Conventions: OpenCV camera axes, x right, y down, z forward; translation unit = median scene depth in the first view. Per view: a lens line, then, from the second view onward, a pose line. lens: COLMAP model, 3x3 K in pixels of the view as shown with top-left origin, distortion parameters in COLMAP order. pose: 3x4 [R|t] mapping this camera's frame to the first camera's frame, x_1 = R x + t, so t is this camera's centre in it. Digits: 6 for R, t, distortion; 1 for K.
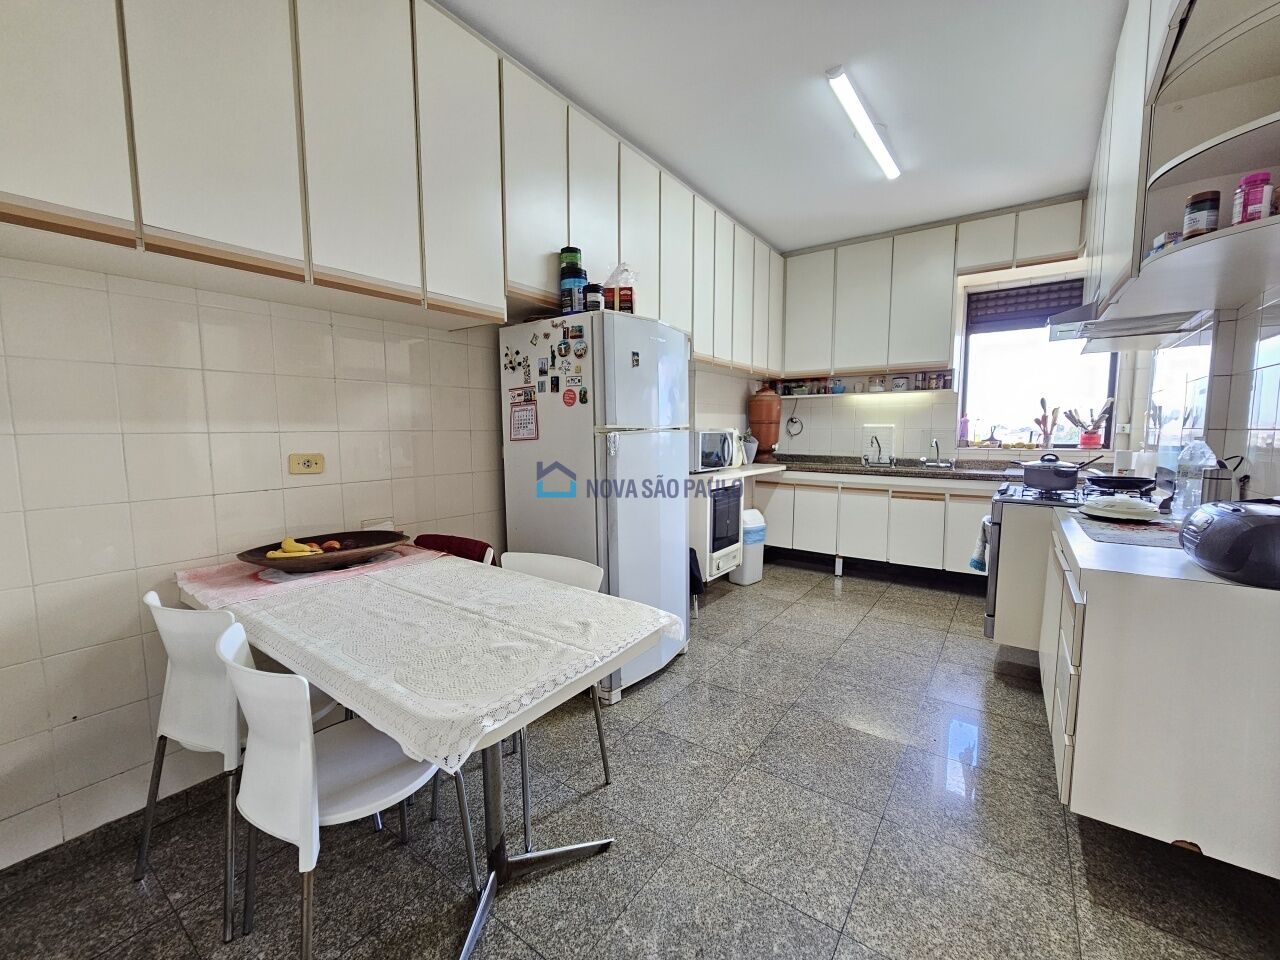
lens RADIAL K [[520.1, 0, 639.3], [0, 520.1, 480.3], [0, 0, 1]] dist [-0.007643, 0.000625]
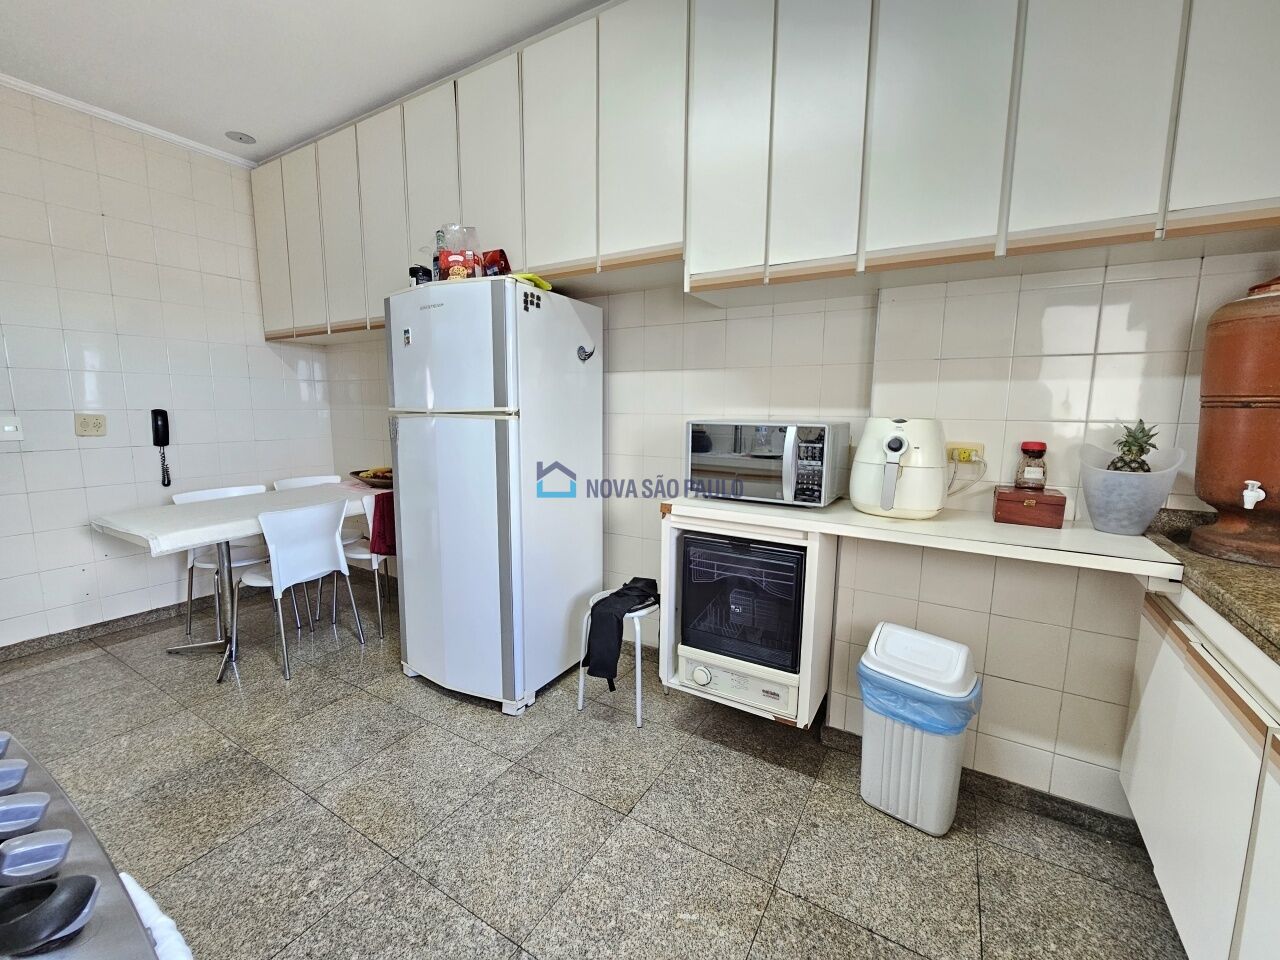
lens RADIAL K [[520.1, 0, 642.7], [0, 520.1, 475.1], [0, 0, 1]] dist [-0.007643, 0.000625]
pose [[0.097005, 0.124459, -0.987471, 0.882508], [-0.112968, 0.987116, 0.113317, -0.123744], [0.988852, 0.100560, 0.109815, 1.187508]]
